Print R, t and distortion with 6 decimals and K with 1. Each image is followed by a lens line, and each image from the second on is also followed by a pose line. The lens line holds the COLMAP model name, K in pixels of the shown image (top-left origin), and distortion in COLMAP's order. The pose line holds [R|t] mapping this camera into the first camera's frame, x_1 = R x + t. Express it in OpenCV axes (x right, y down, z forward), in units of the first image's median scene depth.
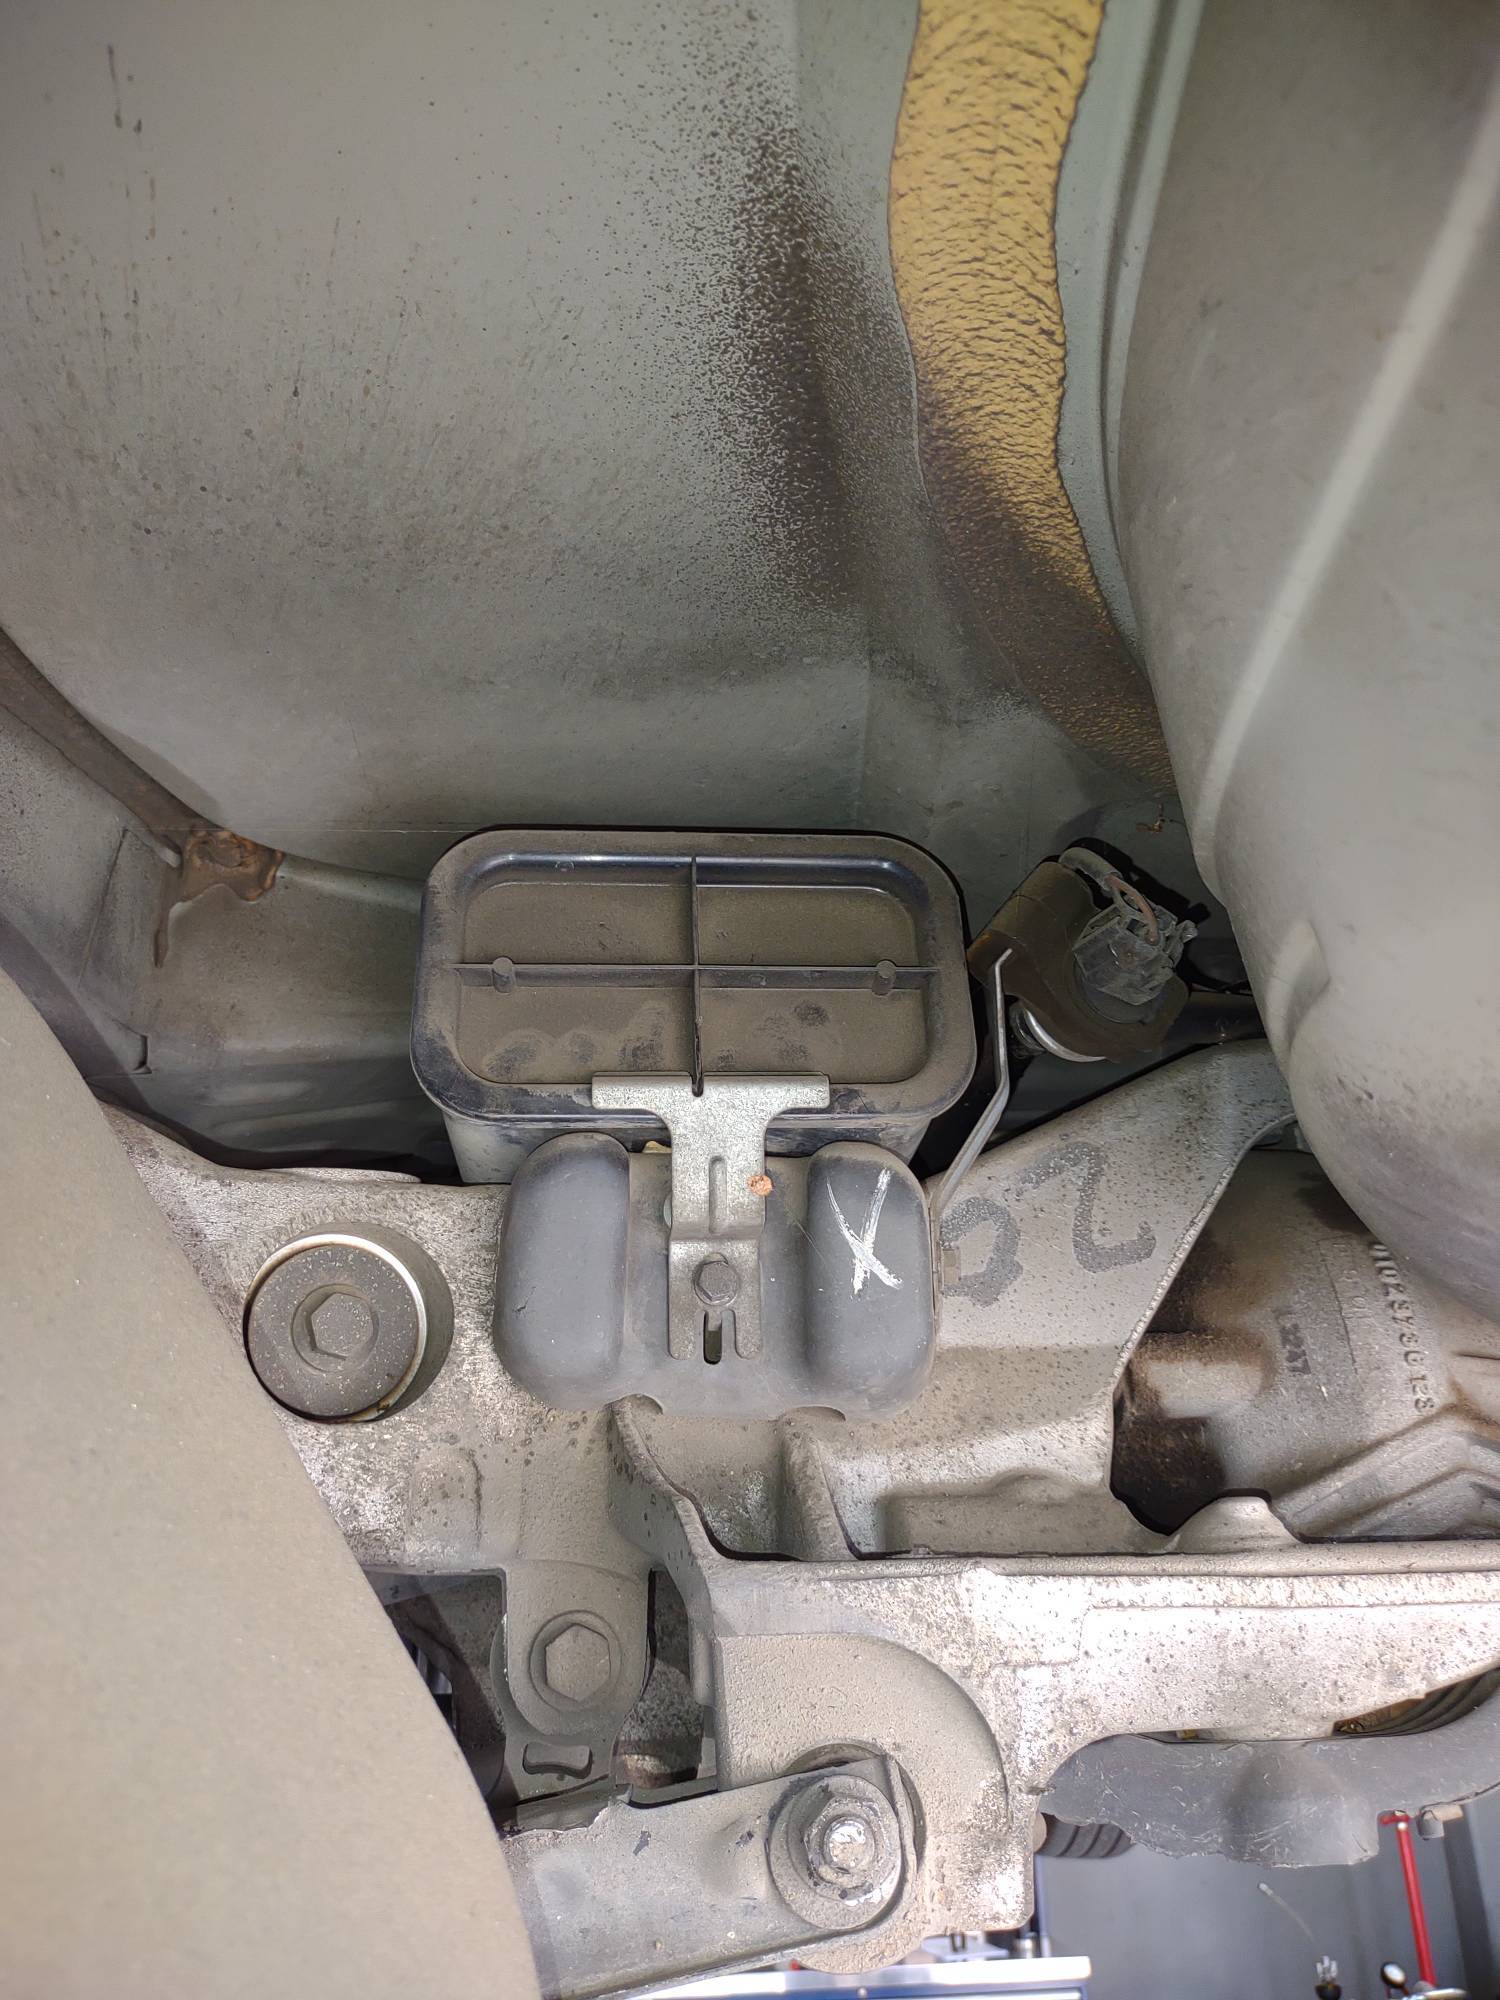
lens RADIAL K [[1533.8, 0, 750.0], [0, 1533.8, 1000.0], [0, 0, 1]] dist [0.110264, -0.207516]
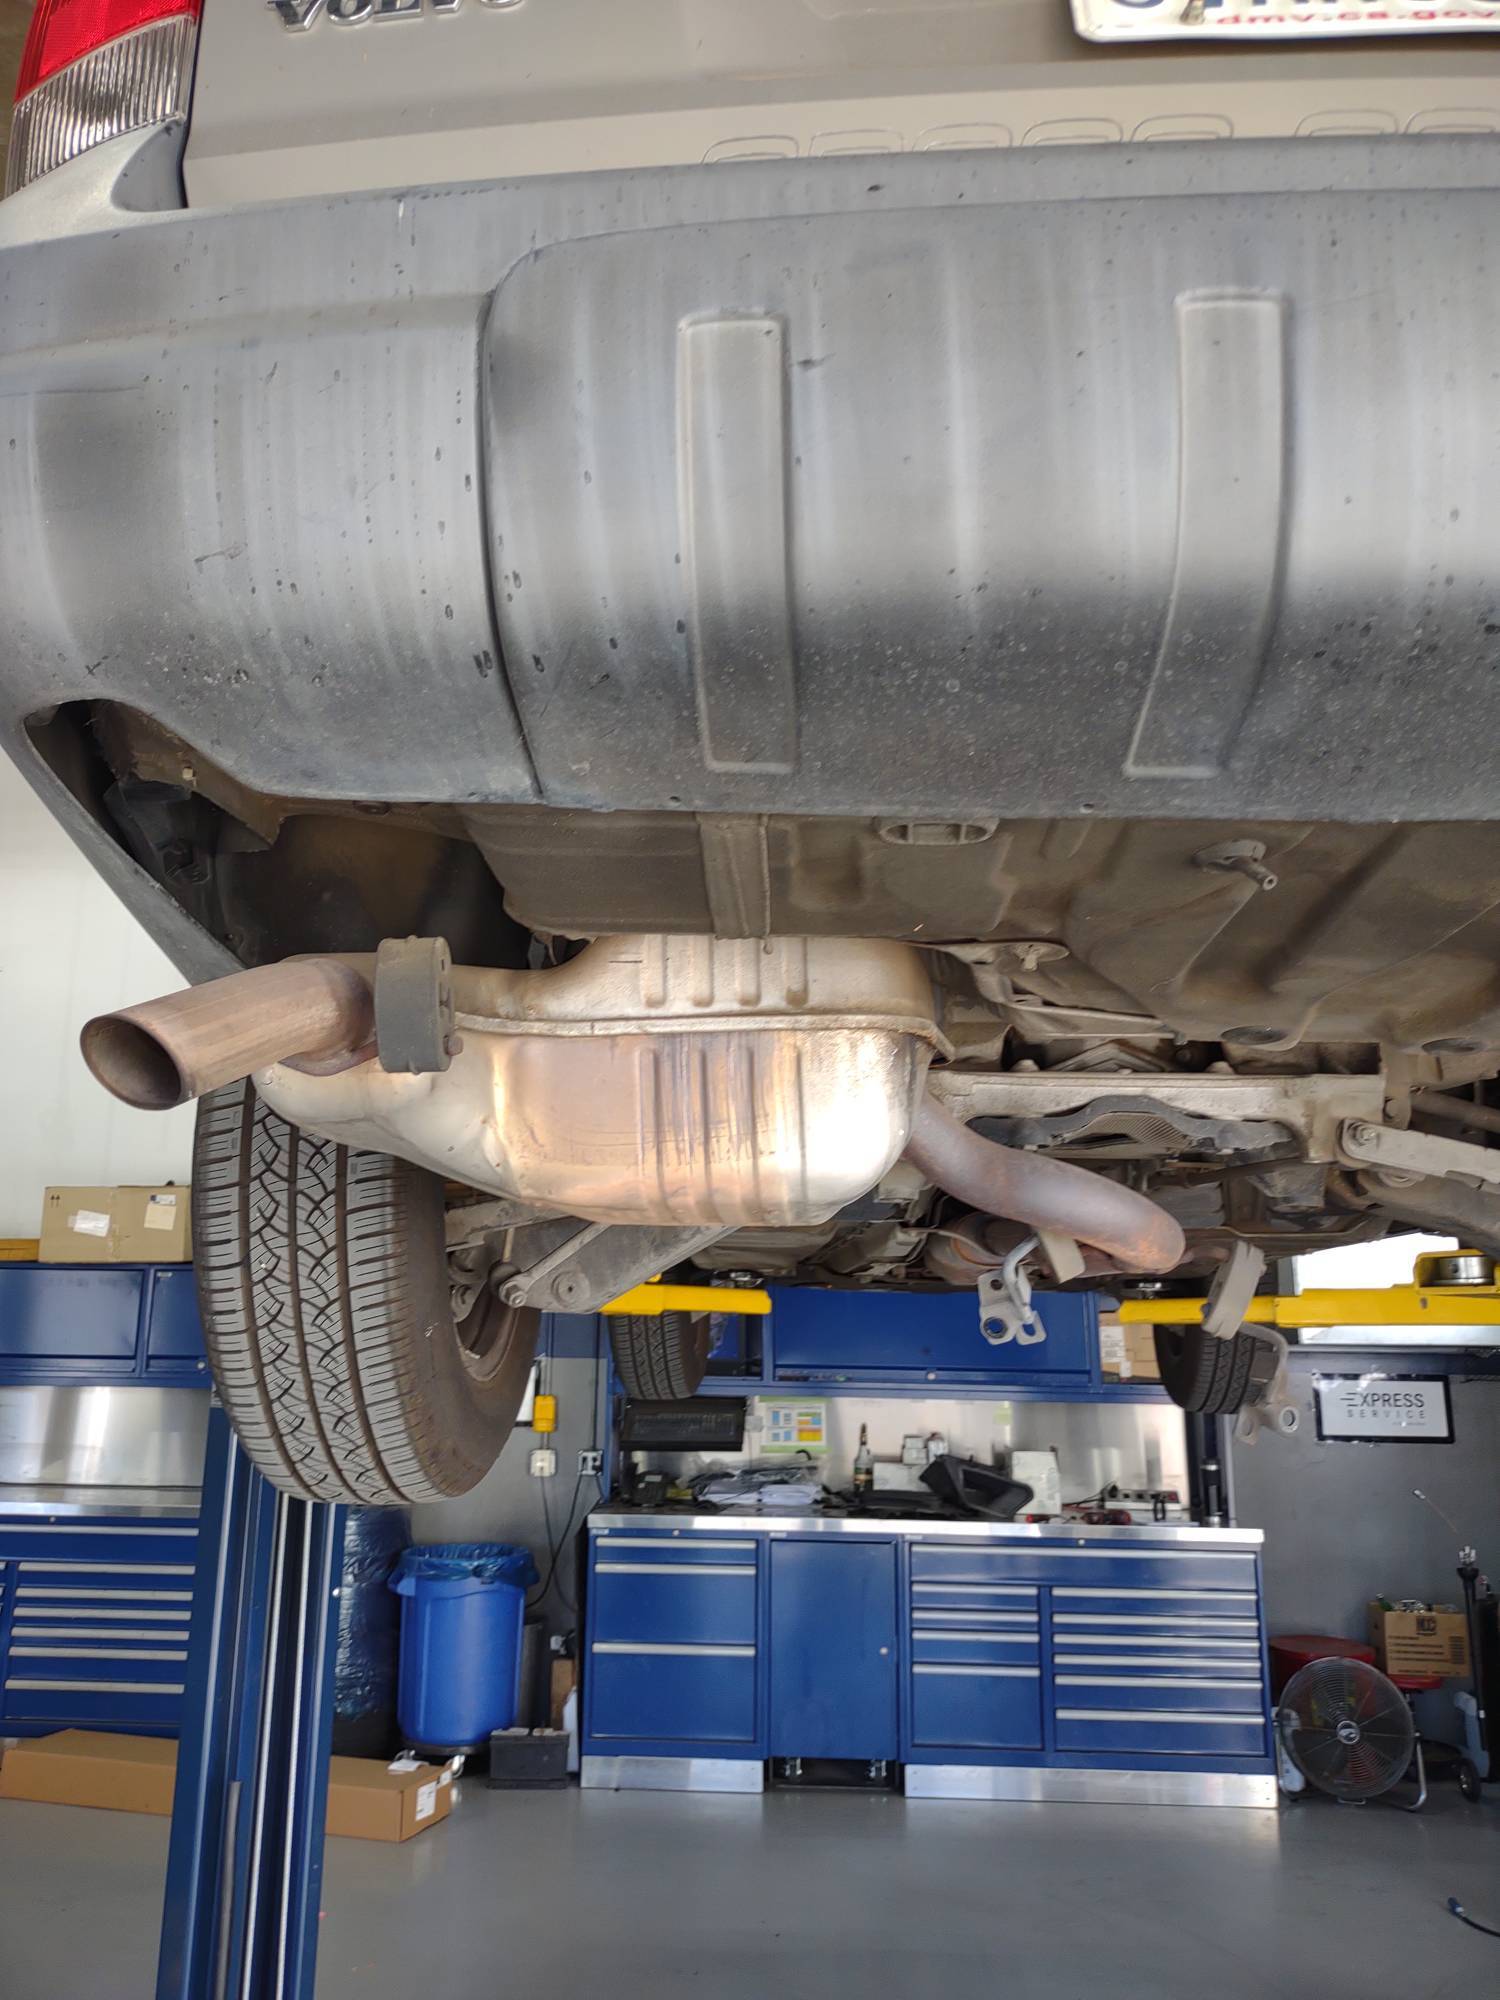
lens RADIAL K [[1566.7, 0, 750.0], [0, 1566.7, 1000.0], [0, 0, 1]] dist [0.112091, -0.311724]
pose [[0.984729, -0.018586, -0.173102, 0.305873], [0.052427, 0.979789, 0.193043, -0.537835], [0.166015, -0.199171, 0.965800, -2.522711]]
